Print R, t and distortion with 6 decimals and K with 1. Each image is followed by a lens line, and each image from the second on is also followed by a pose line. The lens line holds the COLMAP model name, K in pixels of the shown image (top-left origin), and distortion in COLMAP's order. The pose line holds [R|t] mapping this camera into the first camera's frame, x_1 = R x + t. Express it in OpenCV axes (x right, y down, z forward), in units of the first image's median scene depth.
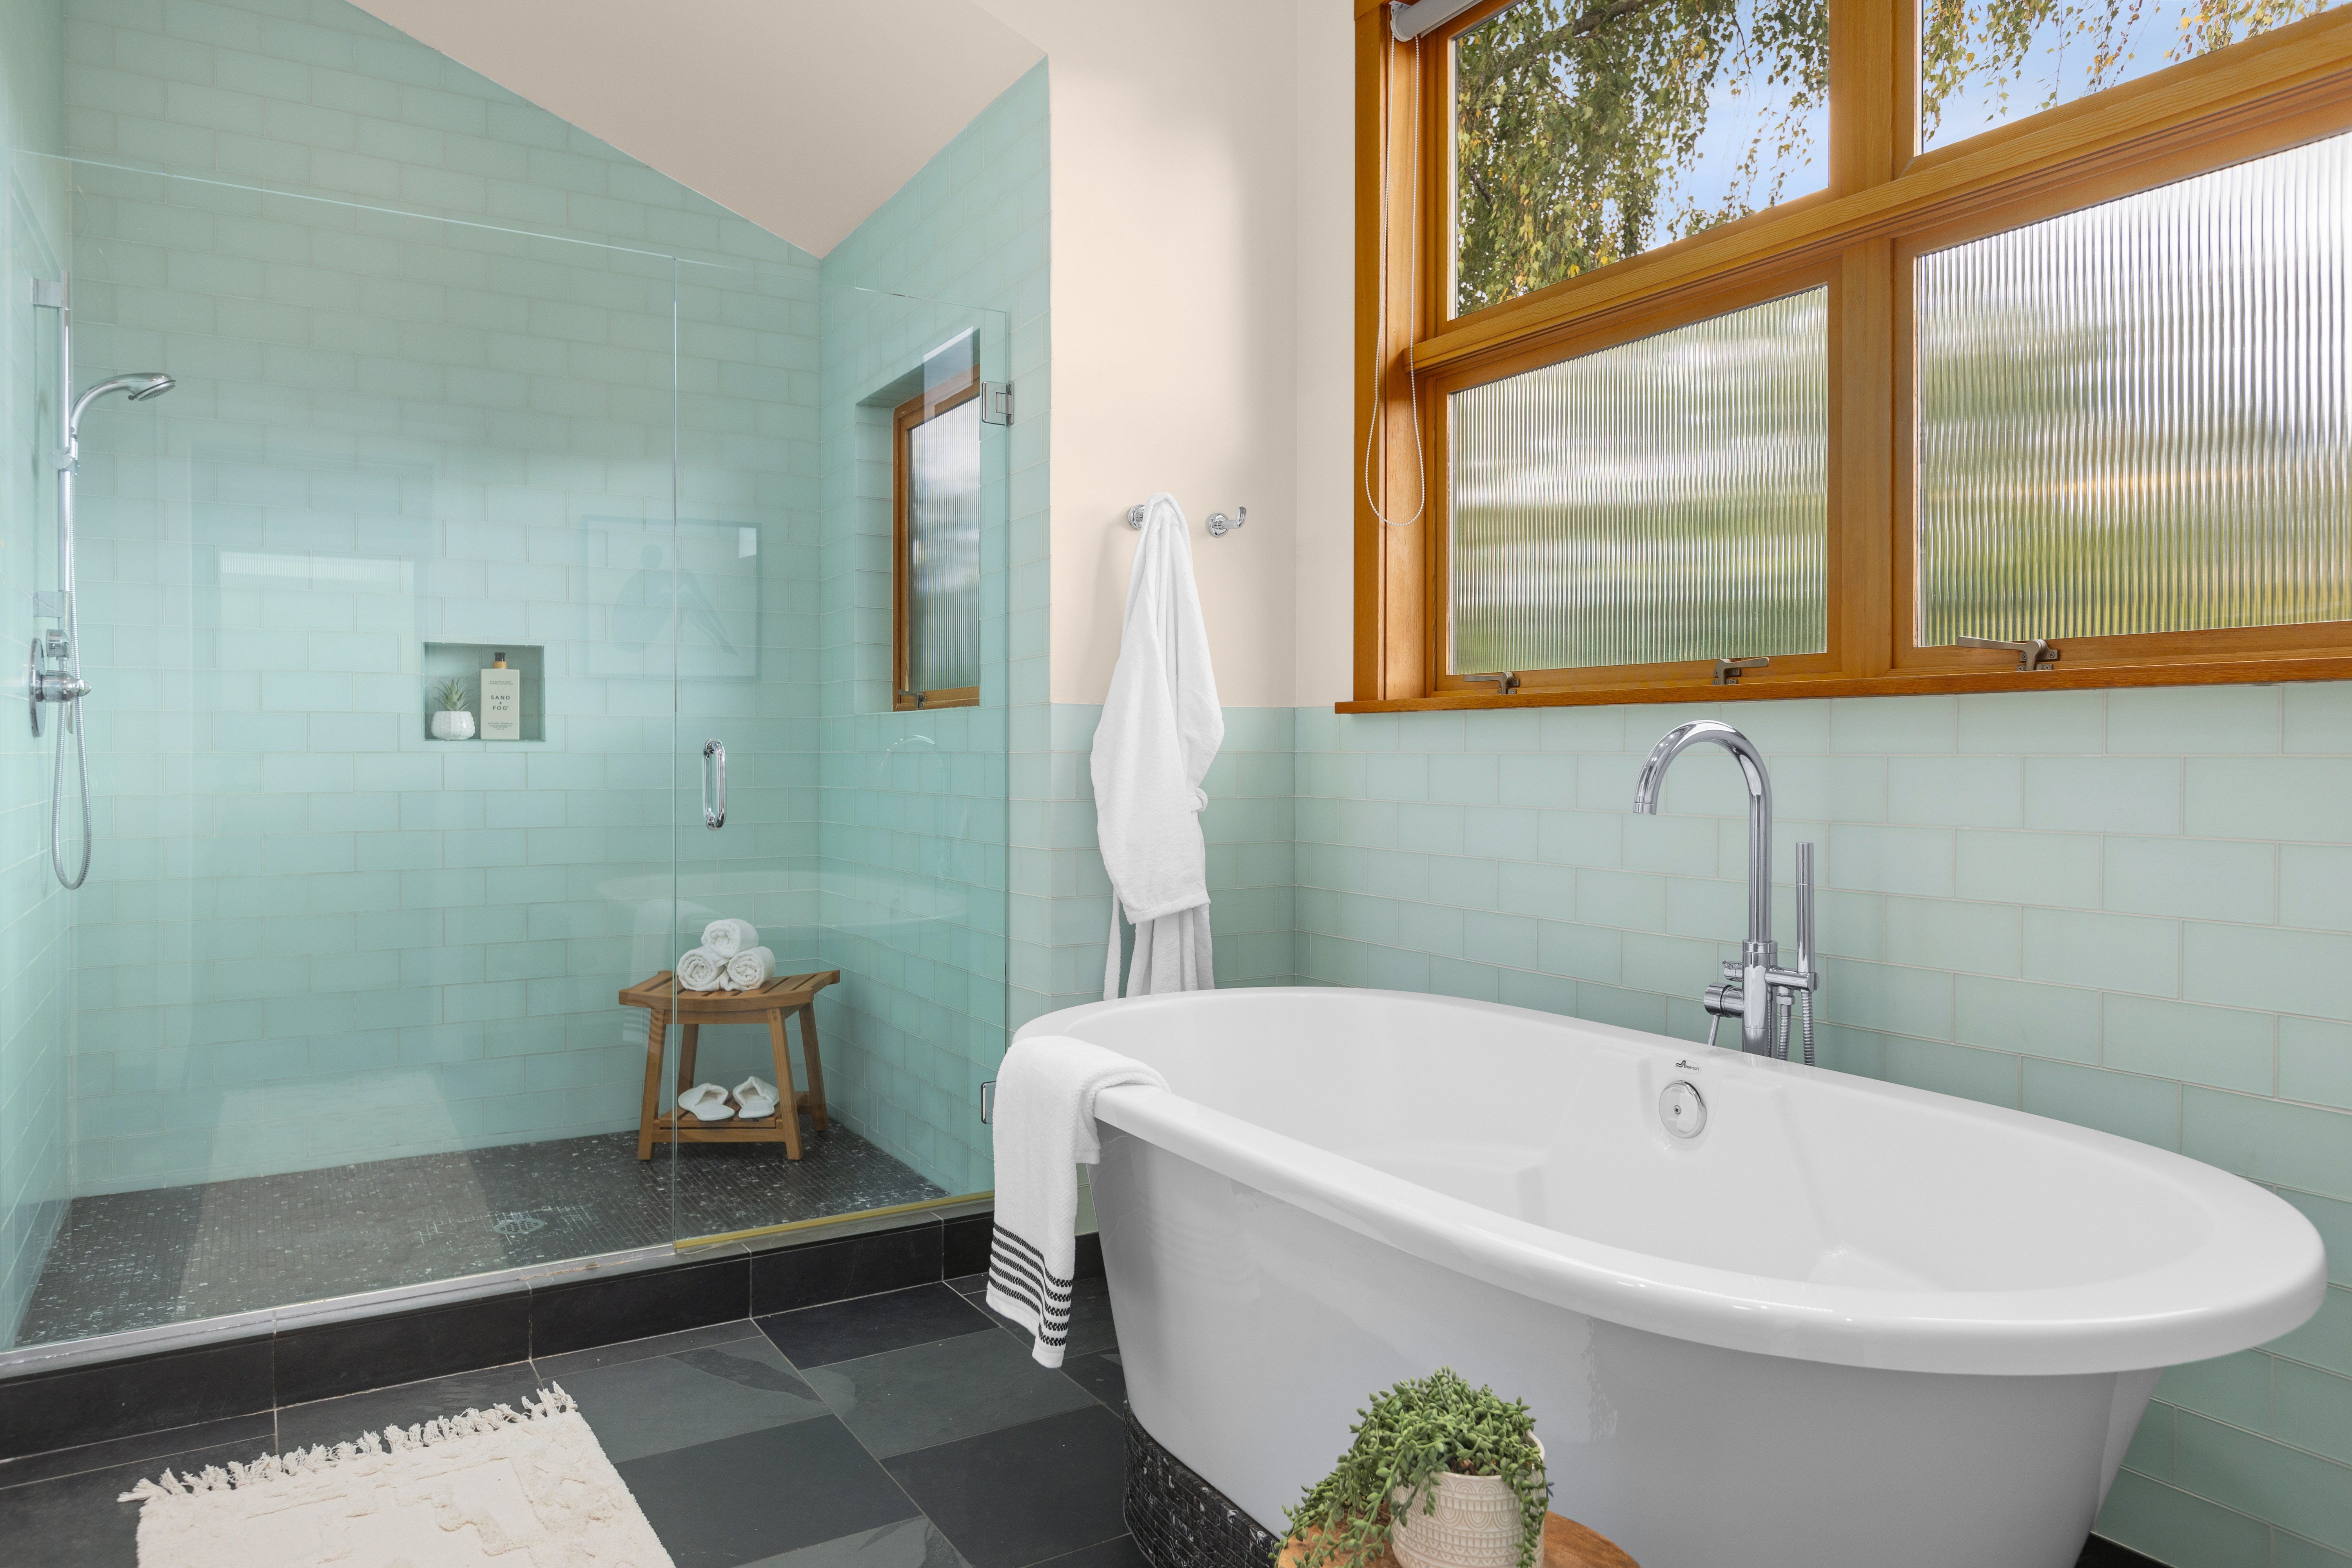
lens RADIAL K [[1574.5, 0, 1183.2], [0, 1574.5, 777.2], [0, 0, 1]] dist [-0.008801, -0.005118]
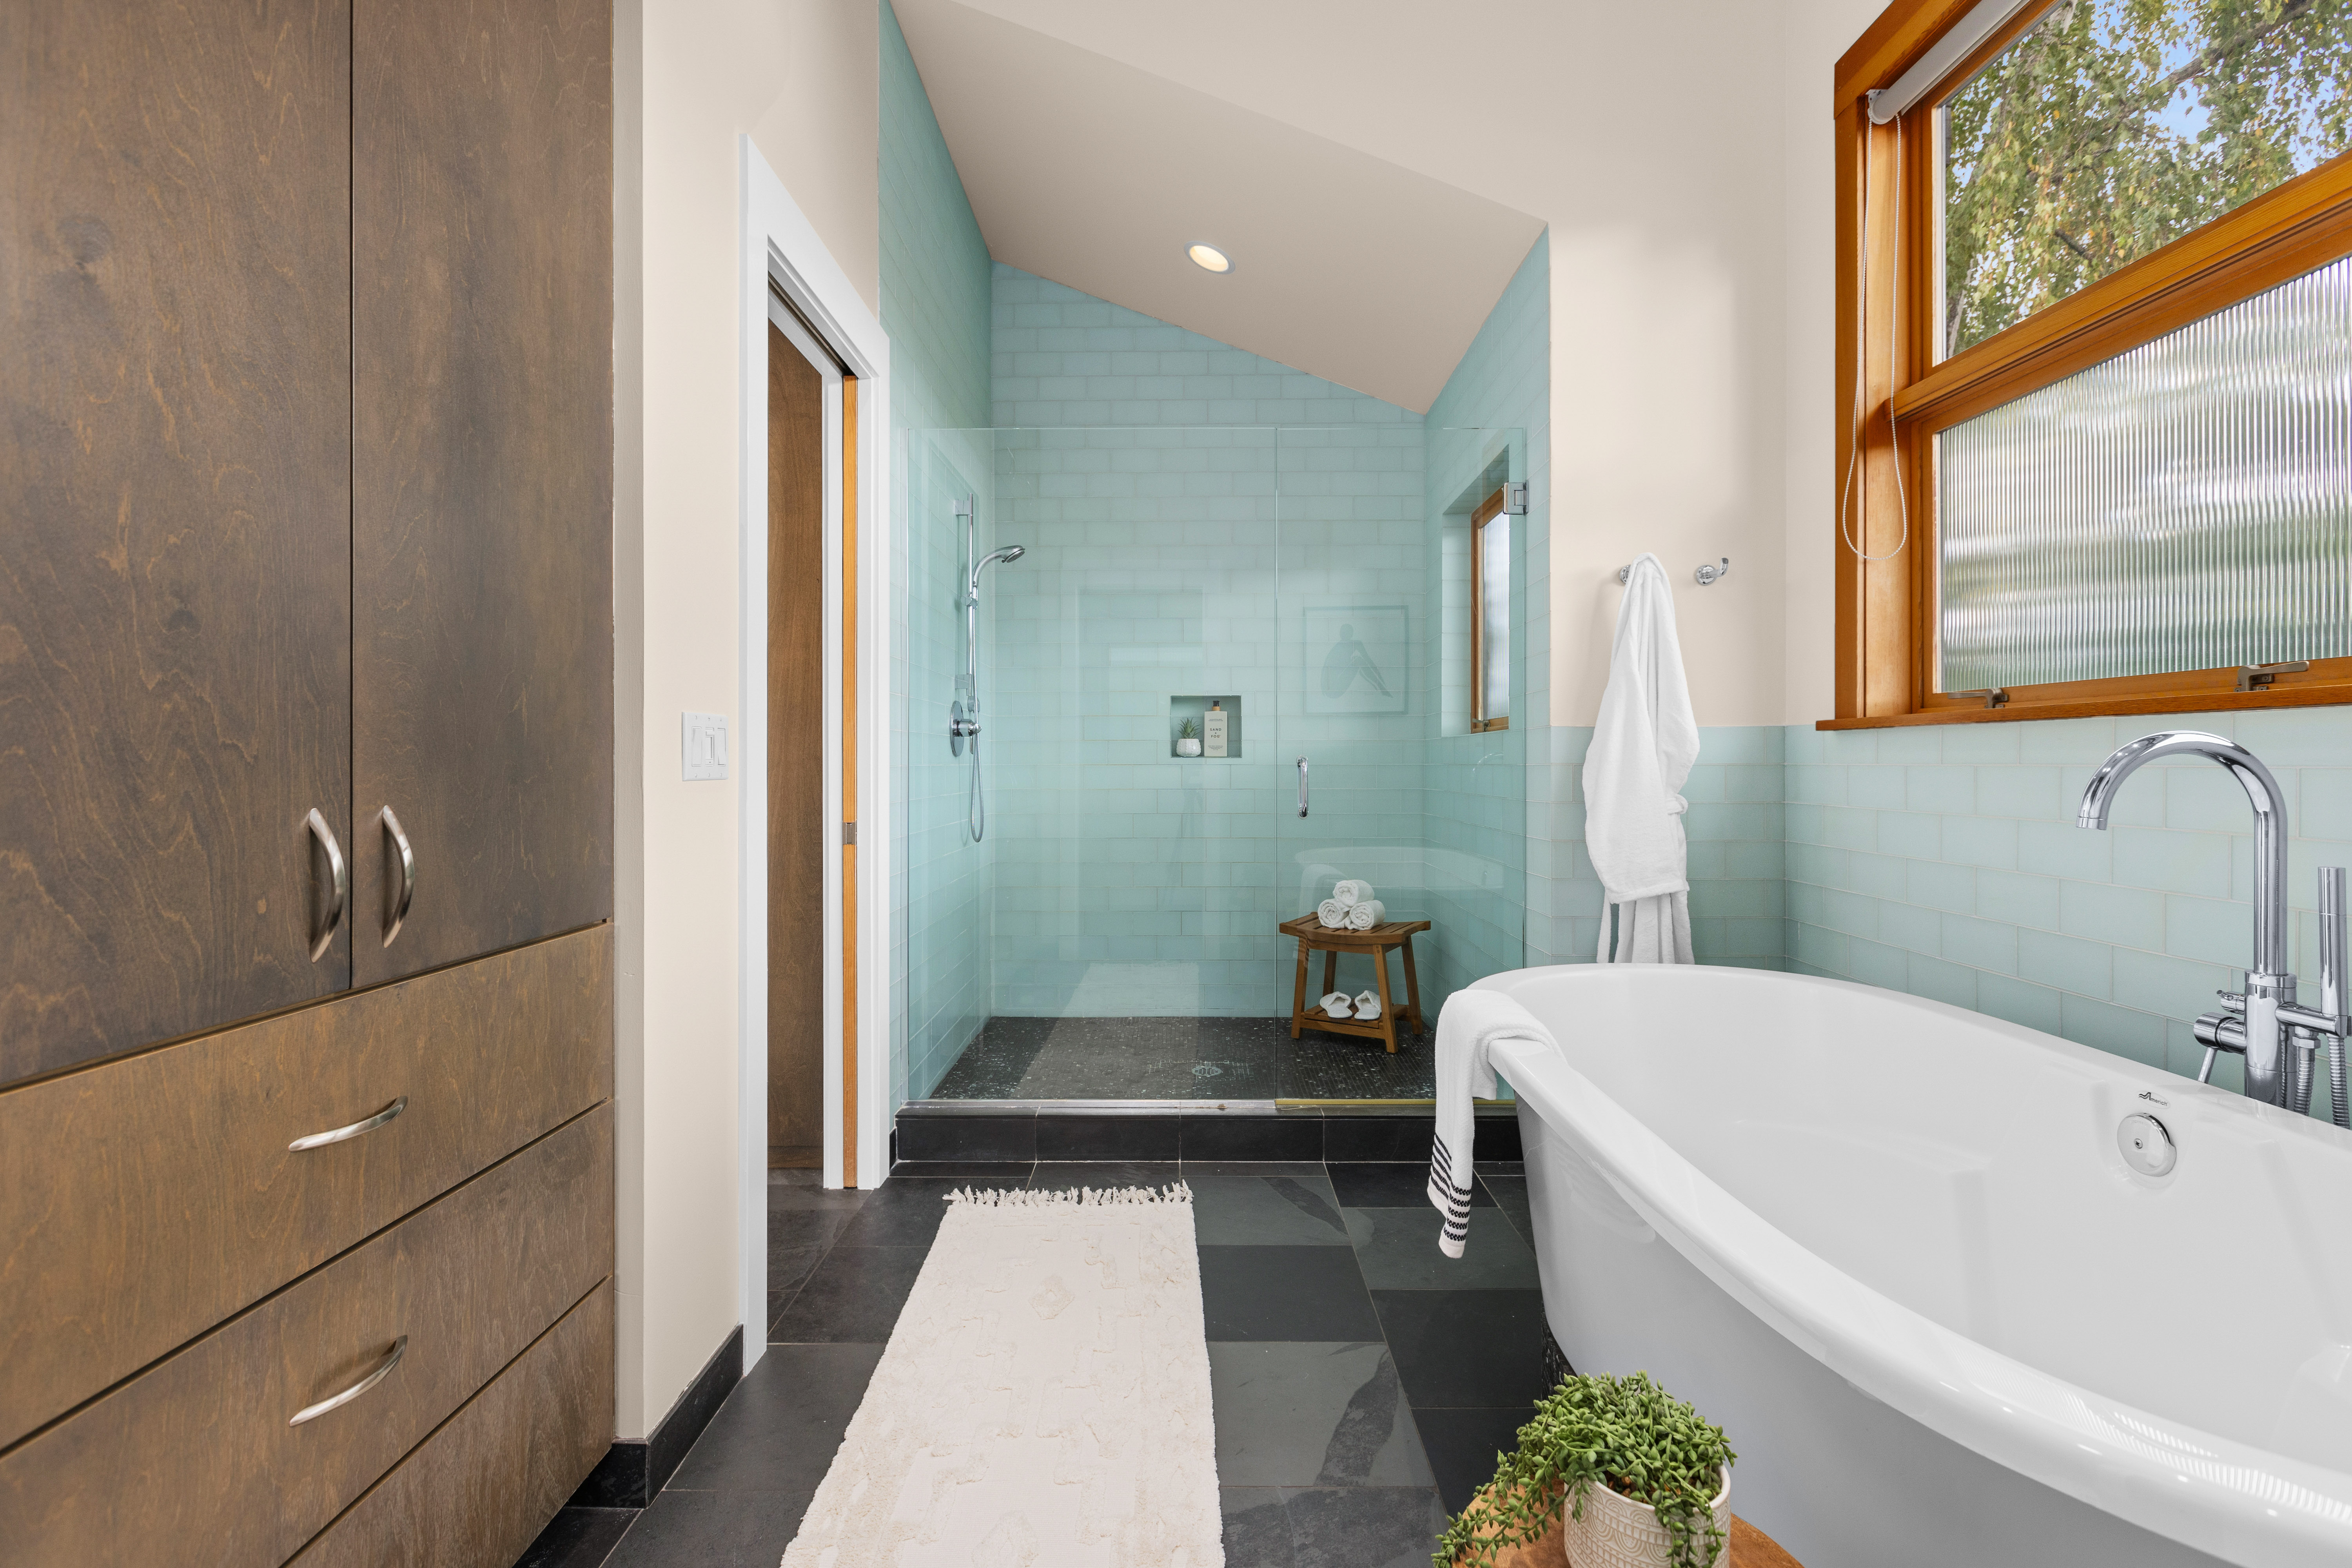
lens RADIAL K [[1056.2, 0, 1165.6], [0, 1056.2, 769.3], [0, 0, 1]] dist [-0.009713, -0.000567]
pose [[0.840909, 0.001613, -0.541174, 0.116837], [-0.007525, 0.999934, -0.008713, -0.002150], [0.541124, 0.011399, 0.840866, 0.111030]]
